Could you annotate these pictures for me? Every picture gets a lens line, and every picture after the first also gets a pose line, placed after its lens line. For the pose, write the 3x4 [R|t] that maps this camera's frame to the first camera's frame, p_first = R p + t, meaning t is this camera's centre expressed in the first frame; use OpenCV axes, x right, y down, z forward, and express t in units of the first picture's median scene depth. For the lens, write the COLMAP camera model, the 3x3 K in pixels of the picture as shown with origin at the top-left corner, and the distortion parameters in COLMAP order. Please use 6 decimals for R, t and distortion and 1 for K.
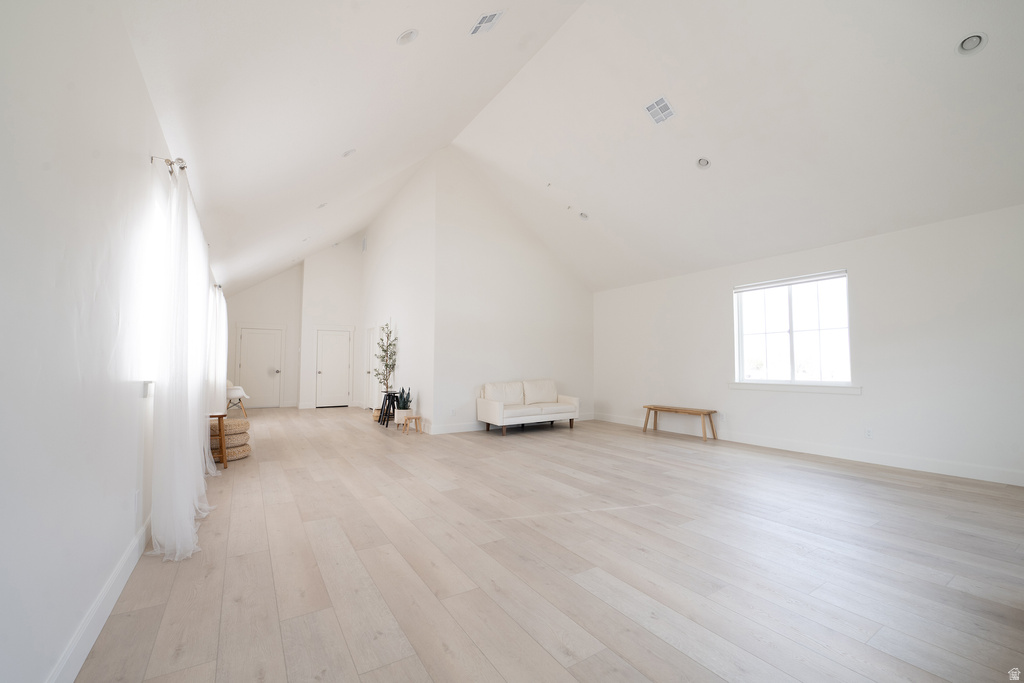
lens RADIAL K [[412.5, 0, 532.9], [0, 412.5, 349.2], [0, 0, 1]] dist [-0.013831, -0.000804]
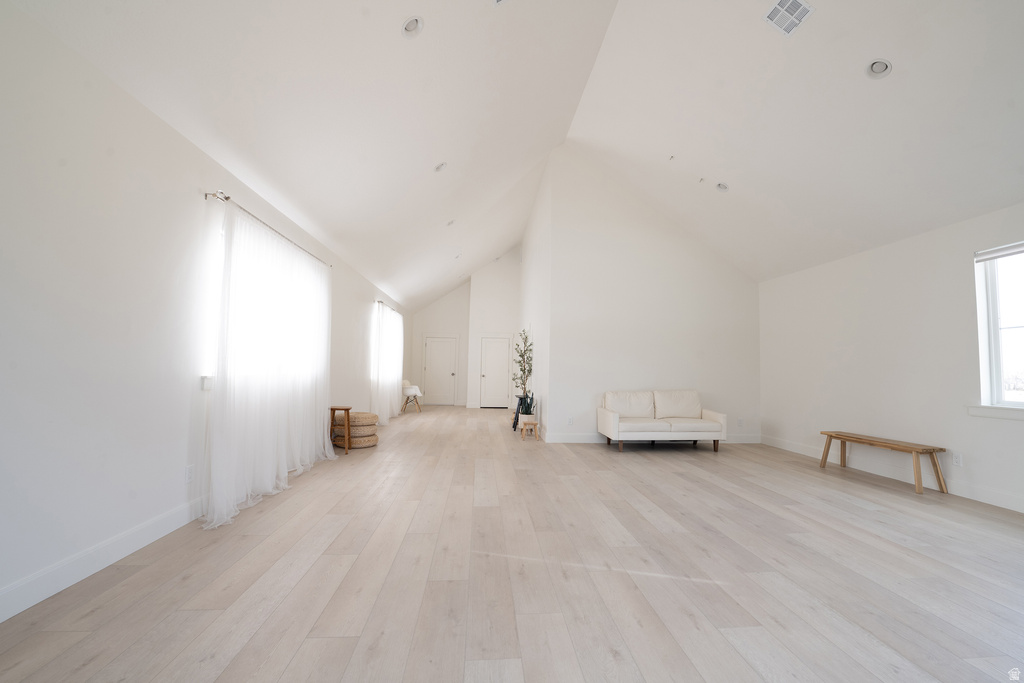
lens RADIAL K [[412.5, 0, 513.9], [0, 412.5, 346.2], [0, 0, 1]] dist [-0.013831, -0.000804]
pose [[0.879495, -0.010770, -0.475785, 0.155685], [-0.000741, 0.999712, -0.024000, 0.006171], [0.475907, 0.021461, 0.879234, 0.122076]]
